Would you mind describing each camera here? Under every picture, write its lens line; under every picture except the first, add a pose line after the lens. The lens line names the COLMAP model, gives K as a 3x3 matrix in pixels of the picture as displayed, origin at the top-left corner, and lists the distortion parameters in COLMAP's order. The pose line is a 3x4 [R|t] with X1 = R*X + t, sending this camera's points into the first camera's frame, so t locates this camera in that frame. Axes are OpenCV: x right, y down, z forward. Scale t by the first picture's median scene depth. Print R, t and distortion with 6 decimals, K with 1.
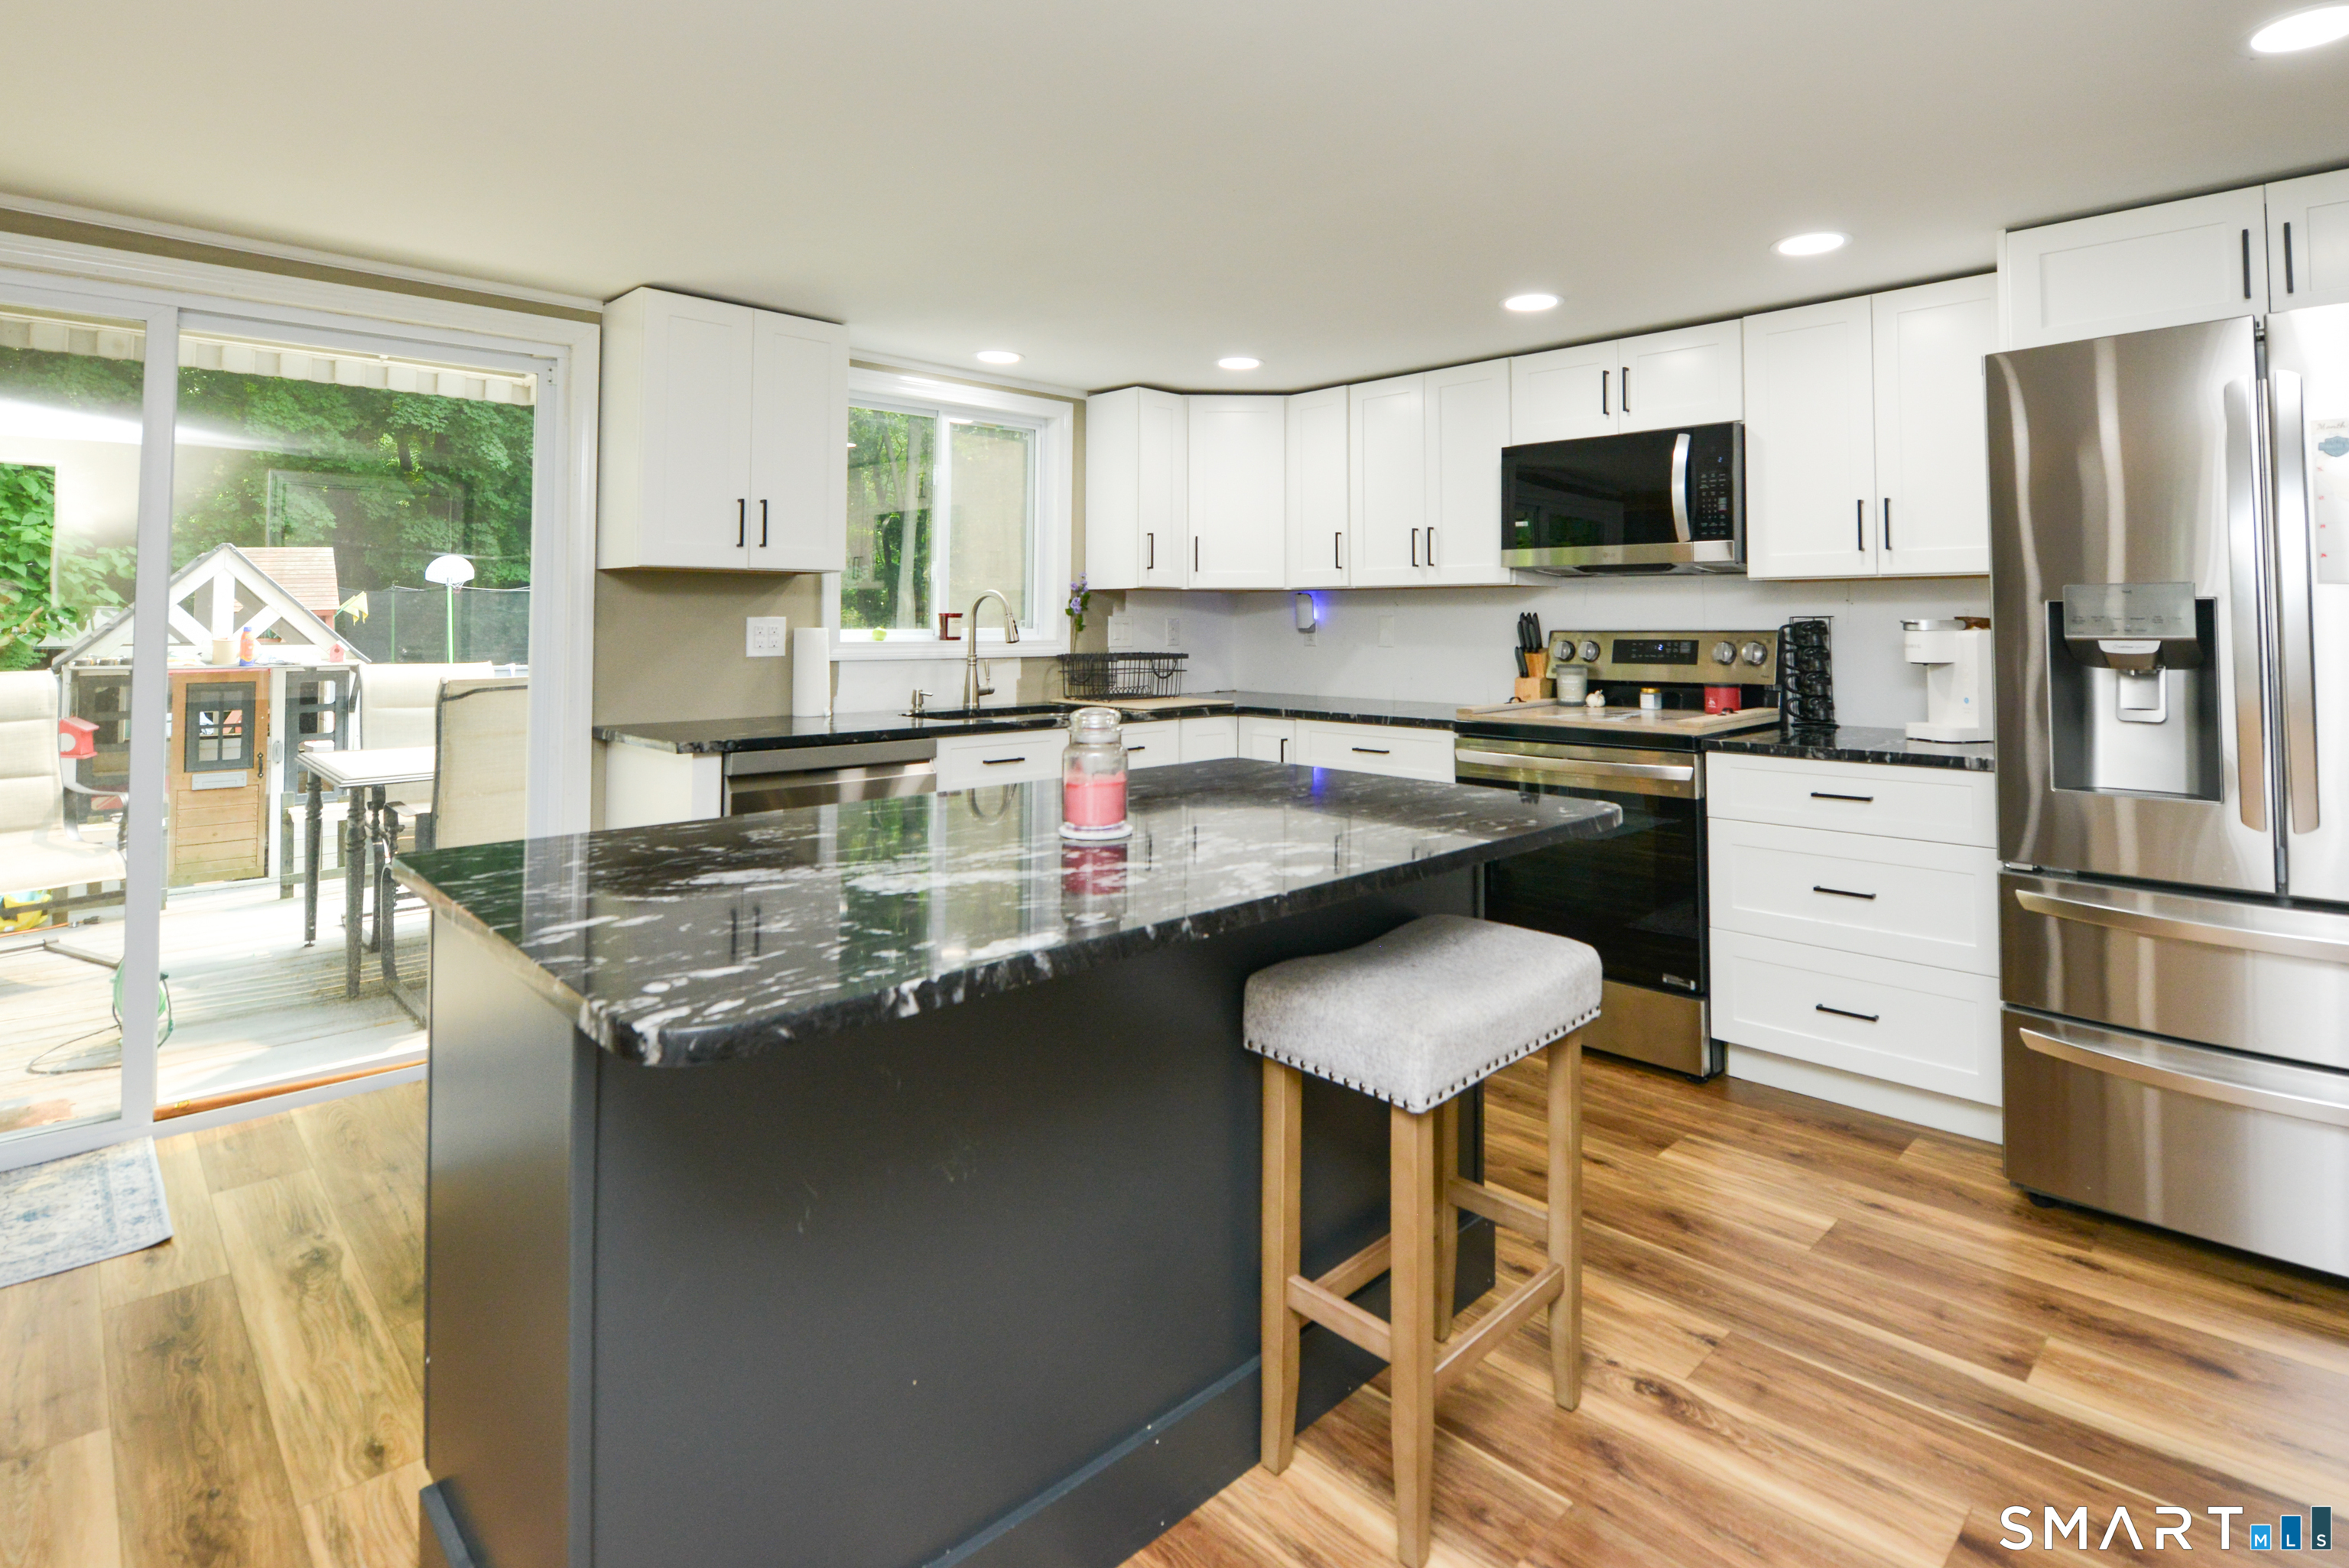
lens RADIAL K [[1173.5, 0, 1239.1], [0, 1173.5, 572.1], [0, 0, 1]] dist [-0.002715, -0.000372]
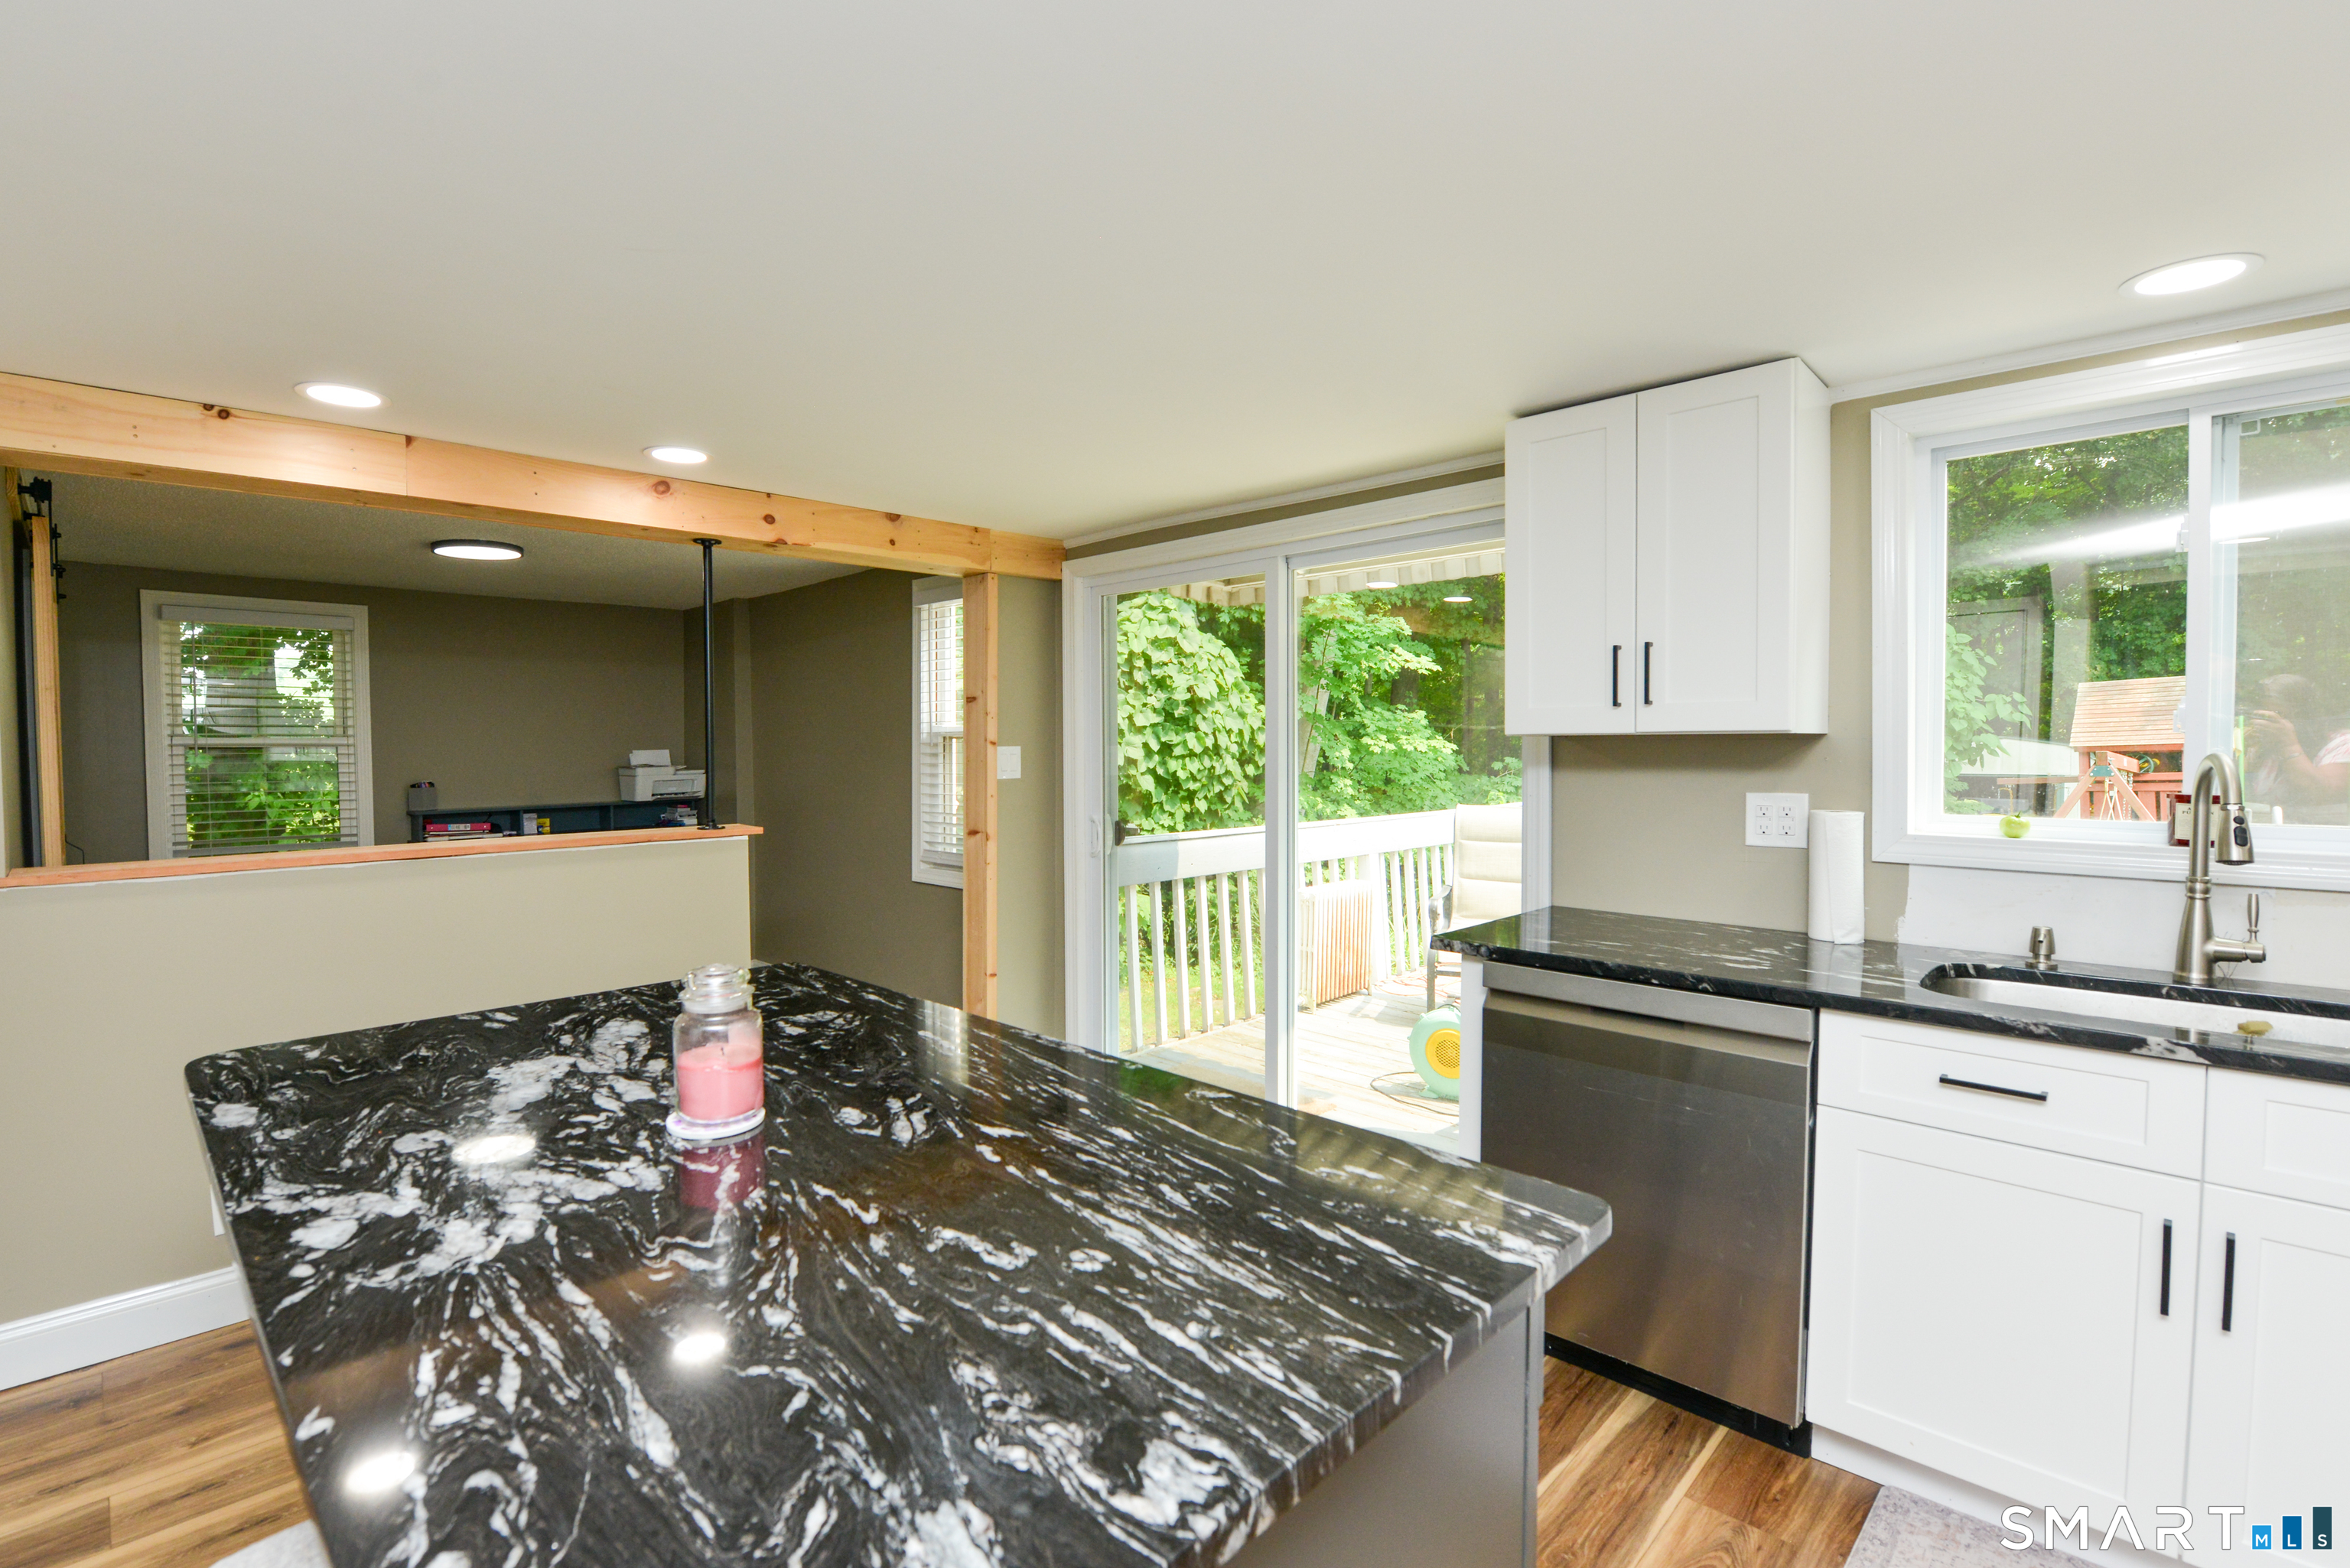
lens RADIAL K [[1062.9, 0, 1077.8], [0, 1062.9, 782.9], [0, 0, 1]] dist [-0.016220, -0.000172]
pose [[-0.036626, 0.033708, -0.998760, 0.272900], [0.045342, 0.998458, 0.032035, -0.008642], [0.998300, -0.044113, -0.038097, 0.608965]]
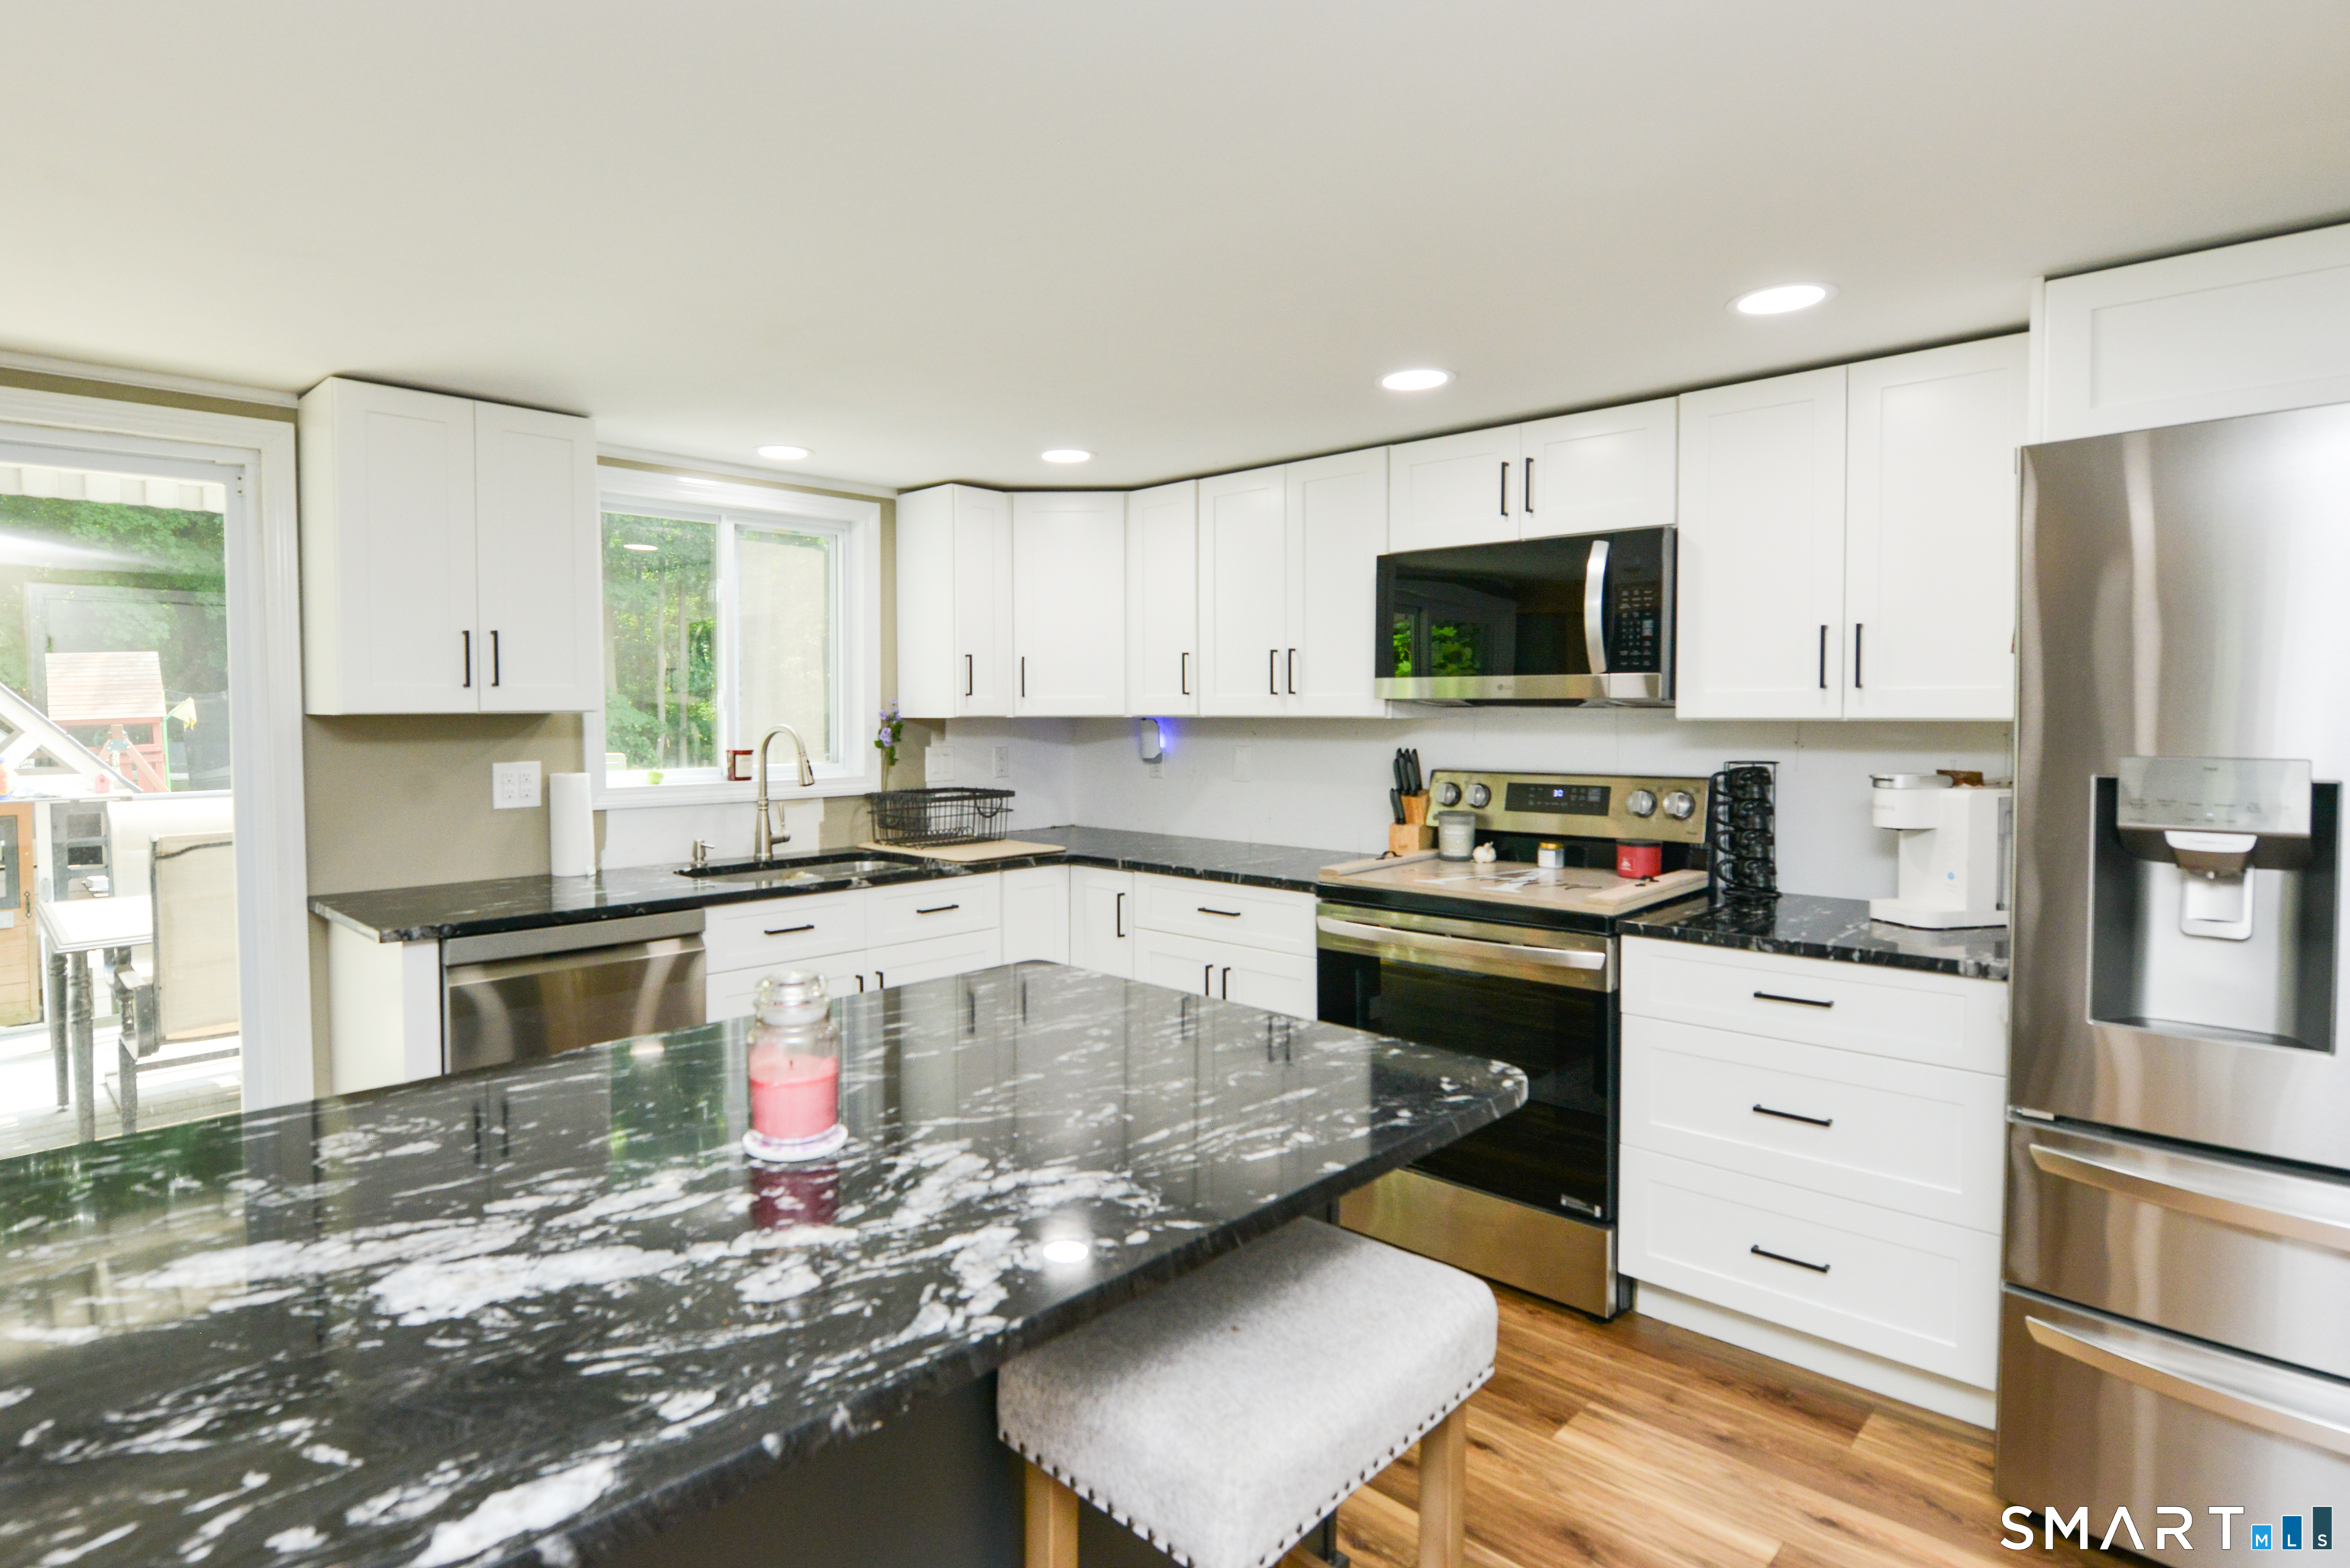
lens RADIAL K [[1202.7, 0, 1069.0], [0, 1202.7, 747.4], [0, 0, 1]] dist [-0.005165, -0.002313]
pose [[0.999427, -0.003990, -0.033620, 0.034453], [0.006426, 0.997336, 0.072658, -0.035092], [0.033241, -0.072832, 0.996790, 0.135079]]
